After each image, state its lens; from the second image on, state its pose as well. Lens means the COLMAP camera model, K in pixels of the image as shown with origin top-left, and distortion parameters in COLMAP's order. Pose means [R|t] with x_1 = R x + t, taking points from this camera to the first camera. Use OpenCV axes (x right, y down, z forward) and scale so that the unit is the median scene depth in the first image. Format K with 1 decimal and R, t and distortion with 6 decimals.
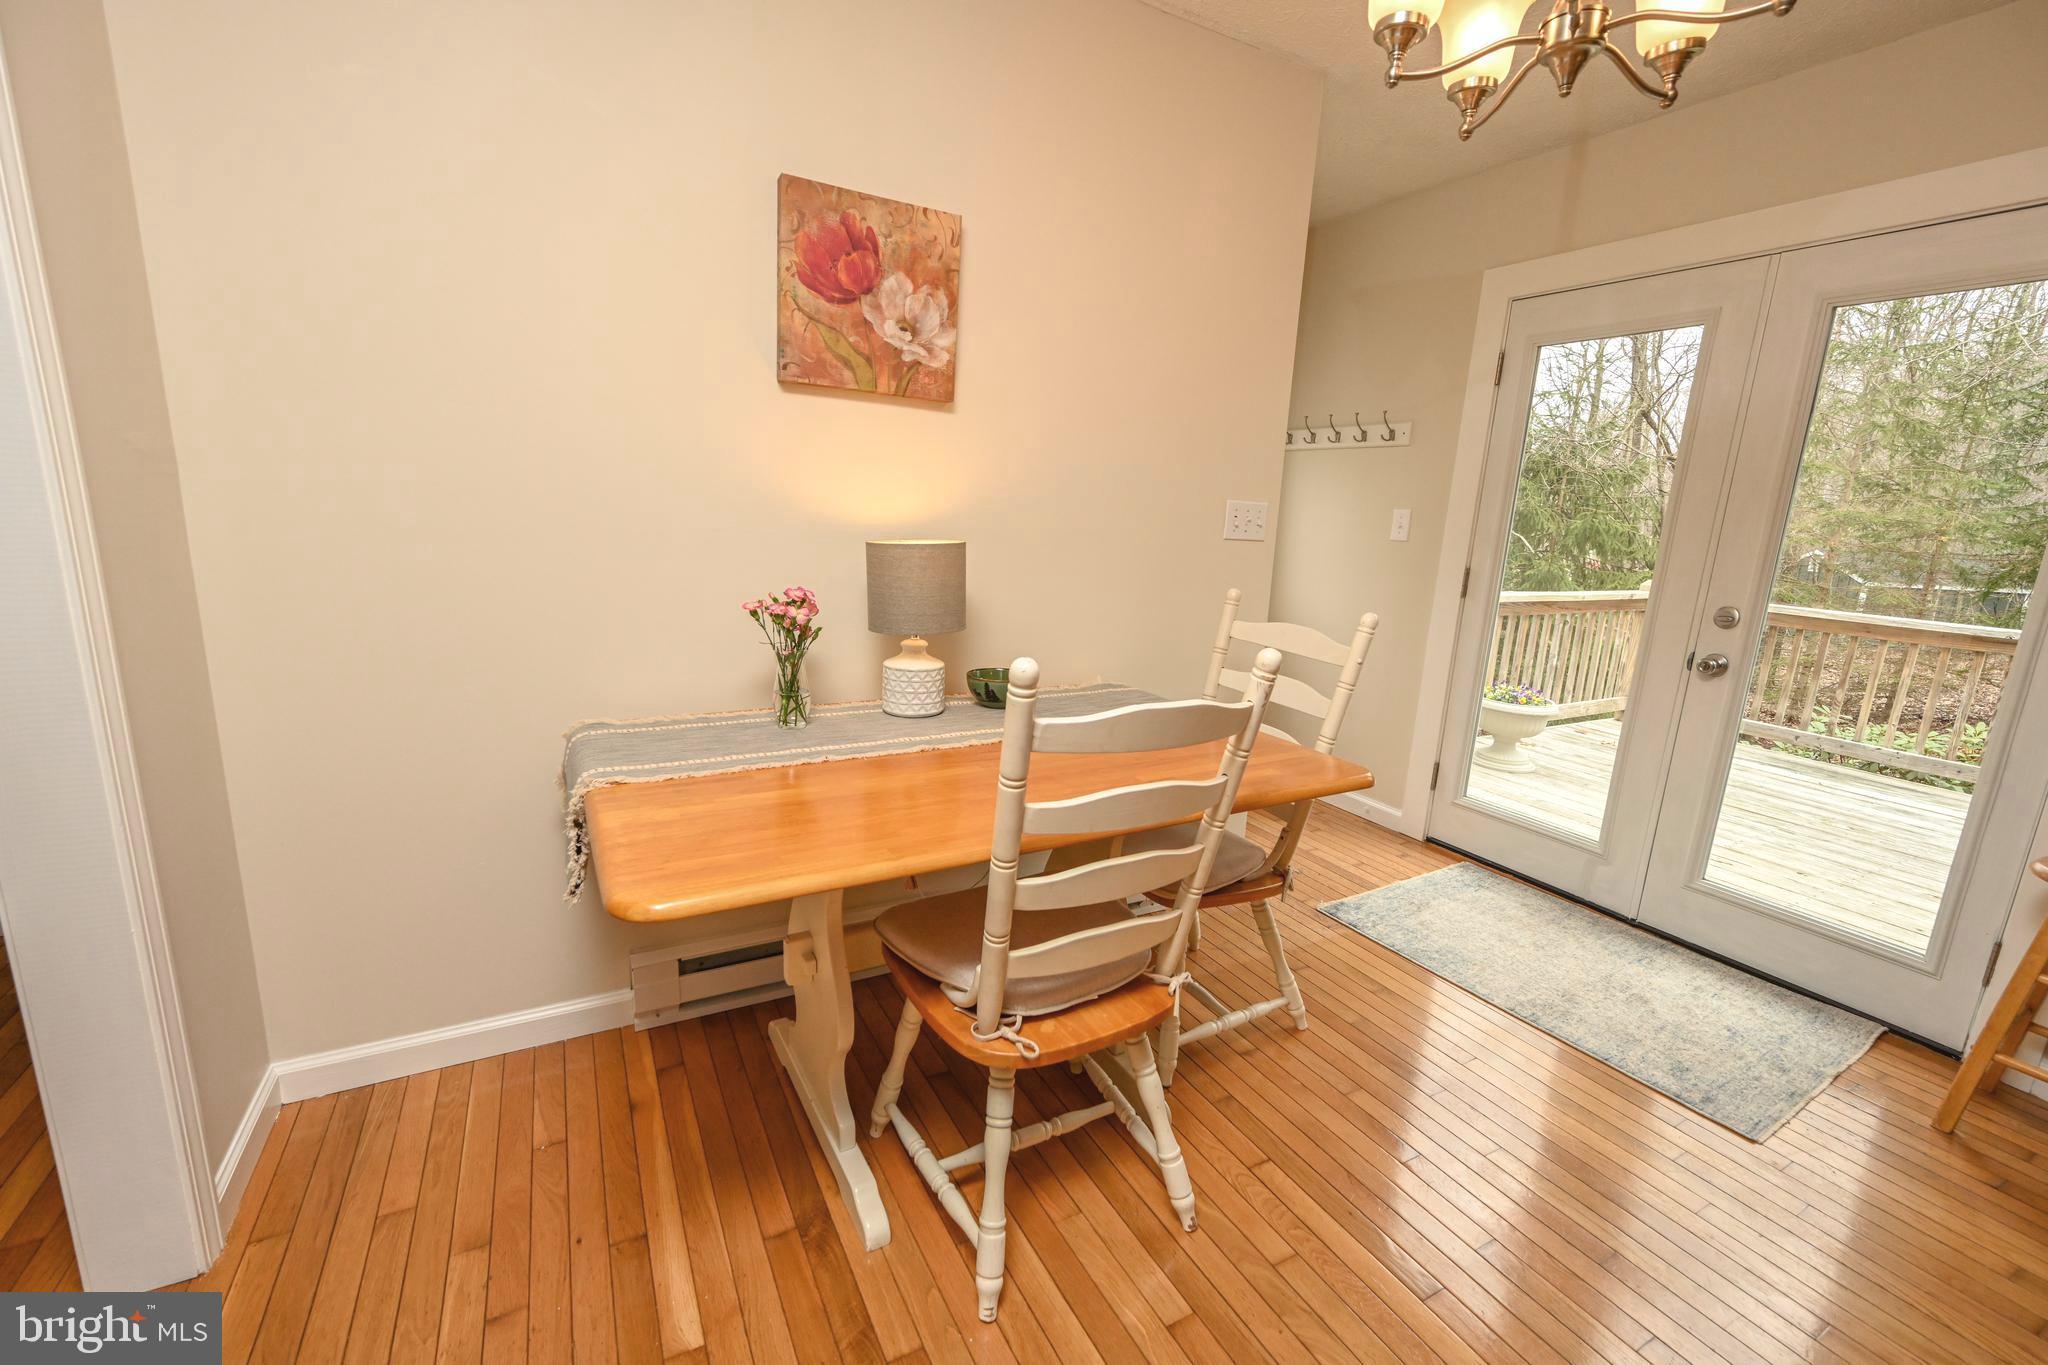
lens RADIAL K [[826.4, 0, 1021.8], [0, 826.4, 685.3], [0, 0, 1]] dist [-0.002474, -0.000082]
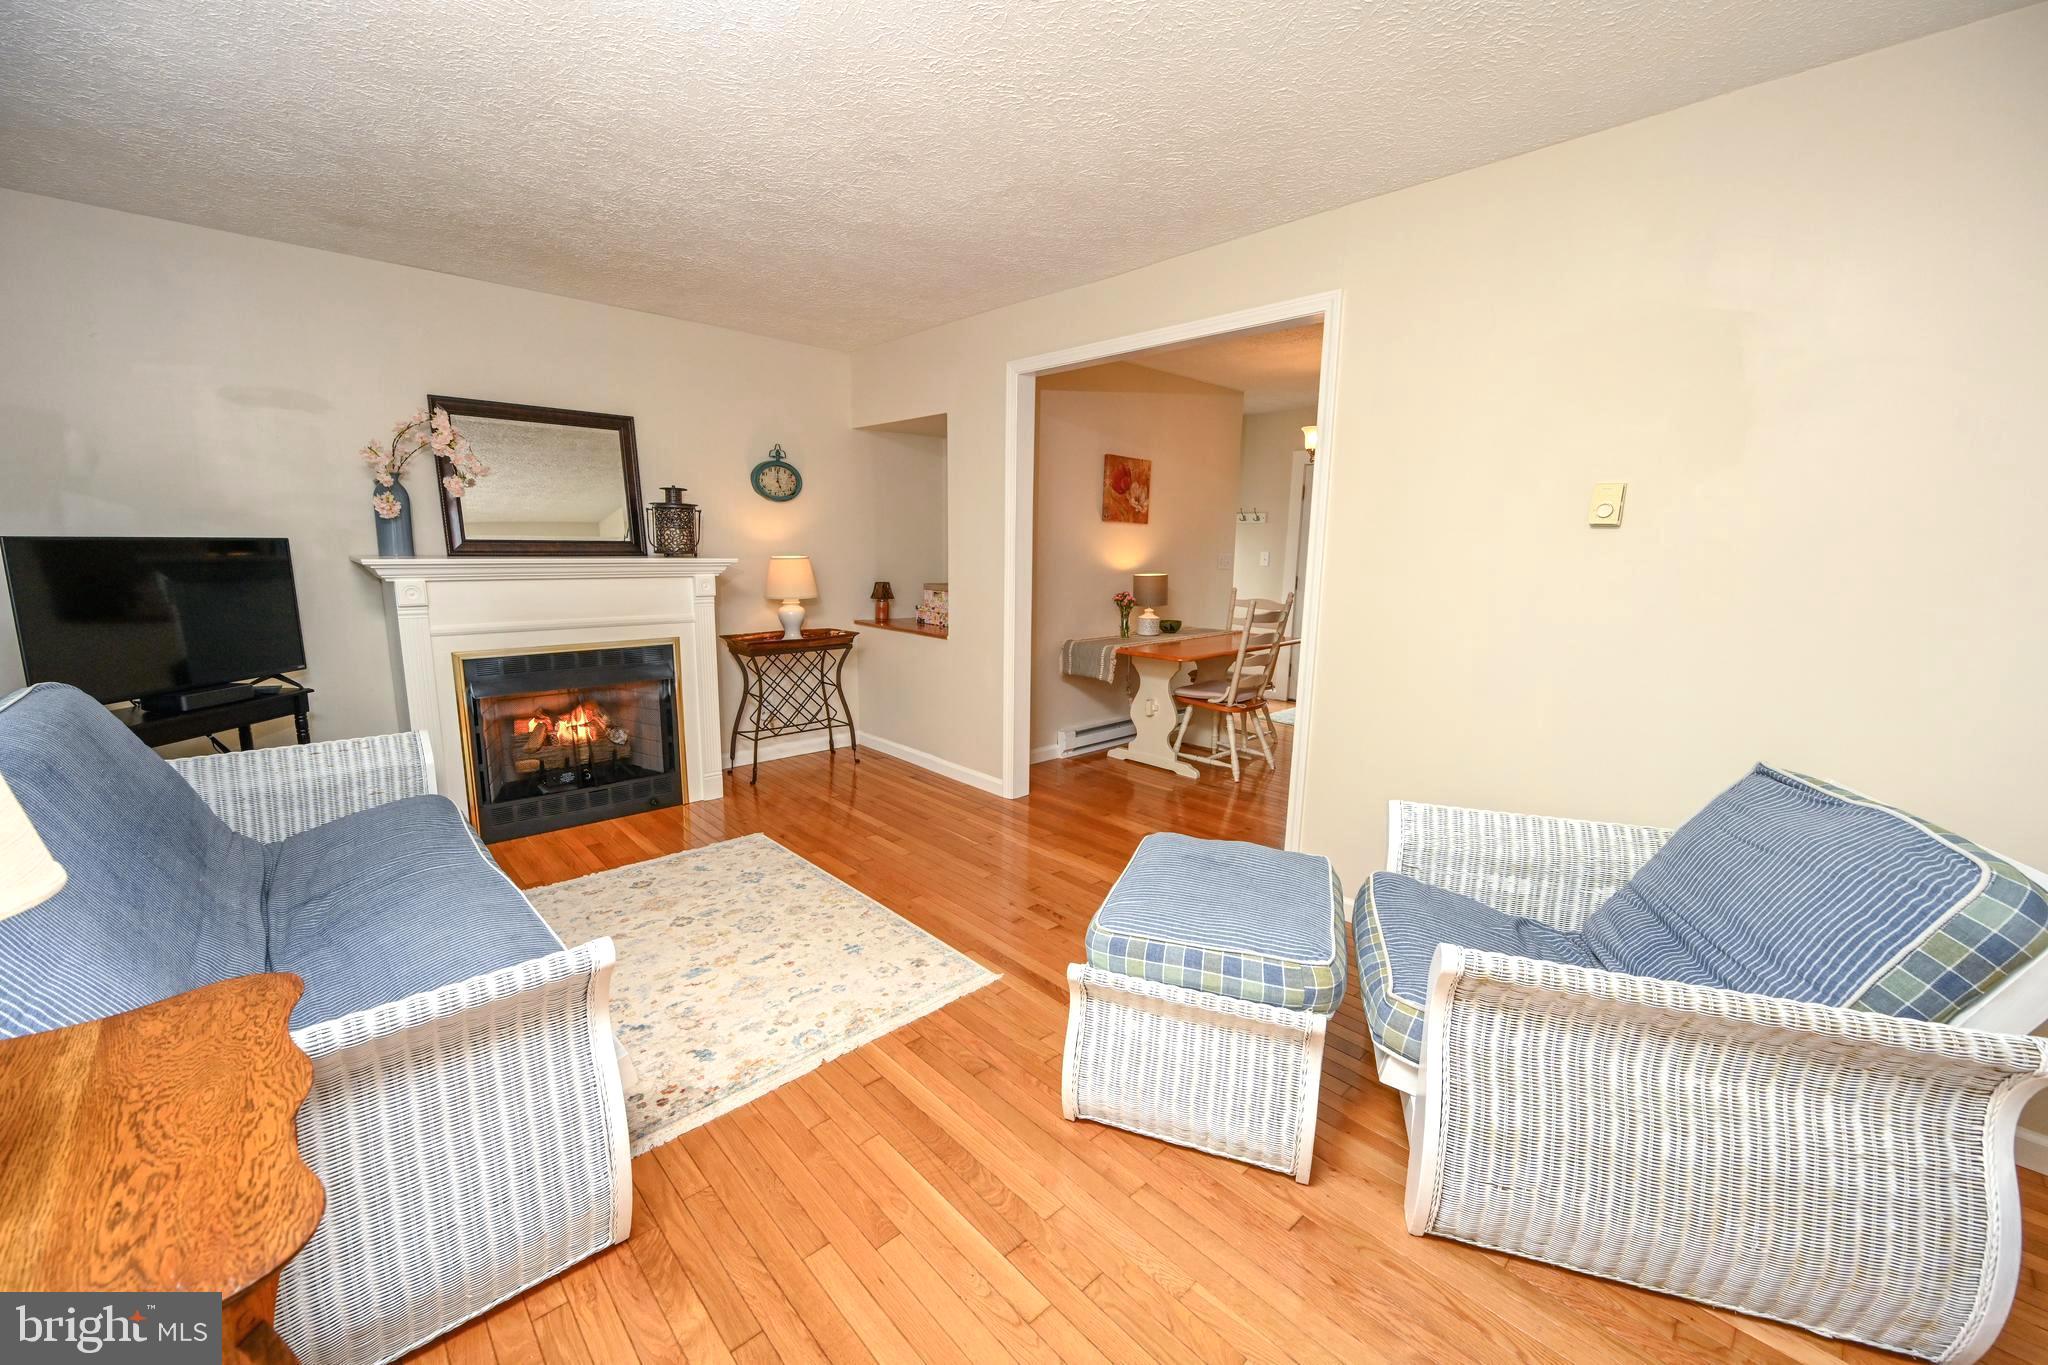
lens RADIAL K [[802.5, 0, 1015.6], [0, 802.5, 680.1], [0, 0, 1]] dist [0.000510, 0.000156]
pose [[0.969835, -0.068015, 0.234082, -1.233168], [0.077512, 0.996490, -0.031602, 0.246971], [-0.231111, 0.048793, 0.971703, -1.574711]]
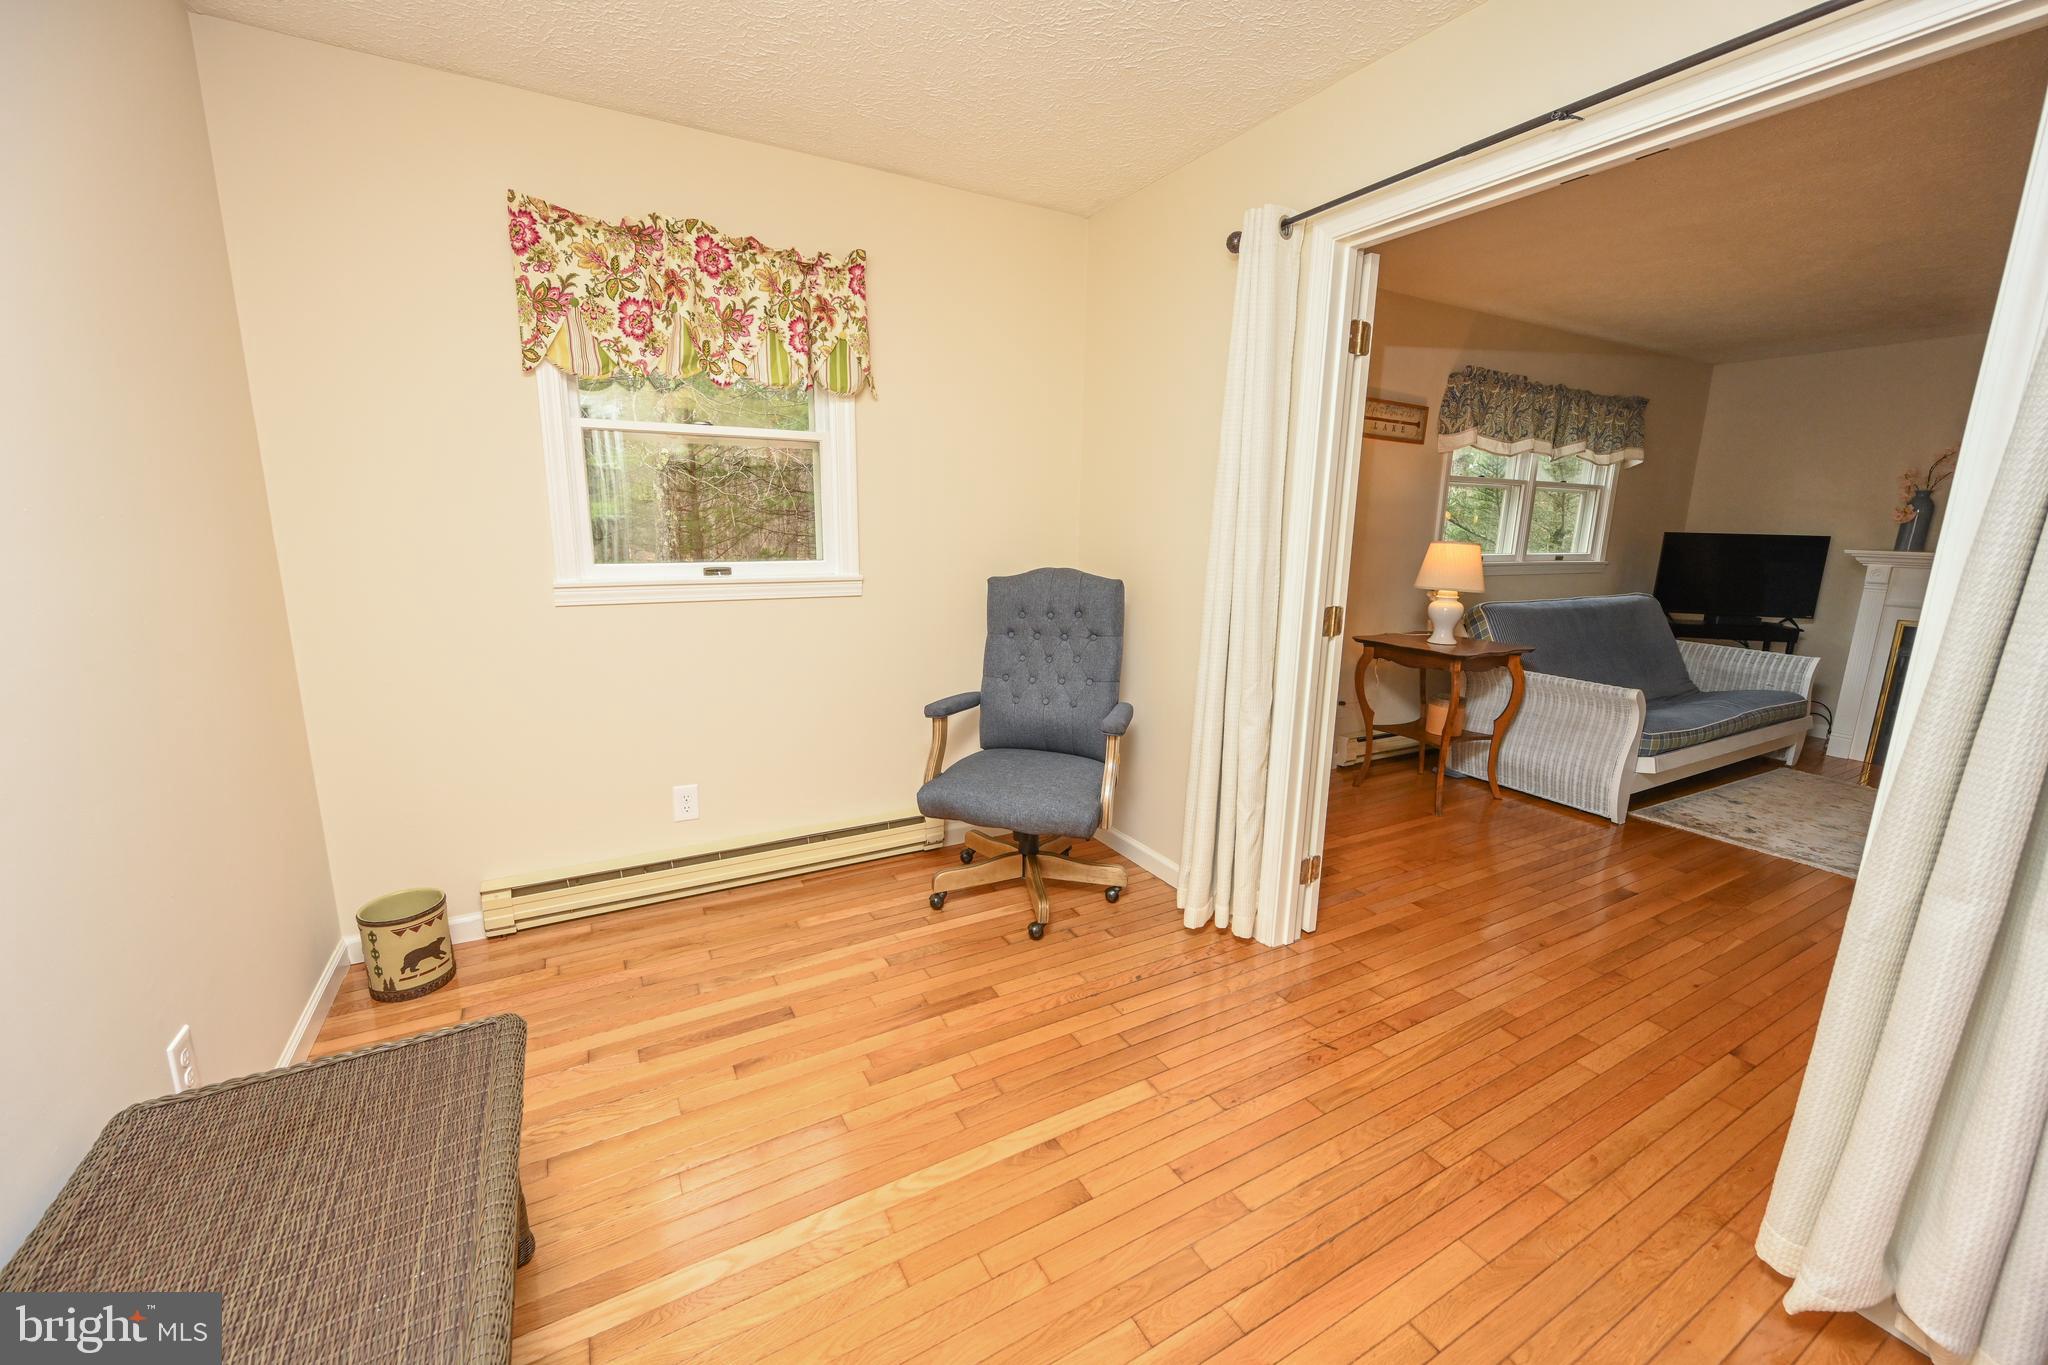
lens RADIAL K [[803.9, 0, 1020.0], [0, 803.9, 674.9], [0, 0, 1]] dist [-0.001685, -0.000212]
pose [[0.006190, 0.156065, -0.987727, 0.392318], [-0.239091, 0.959329, 0.150080, 0.466548], [0.970977, 0.235228, 0.043252, -2.230508]]
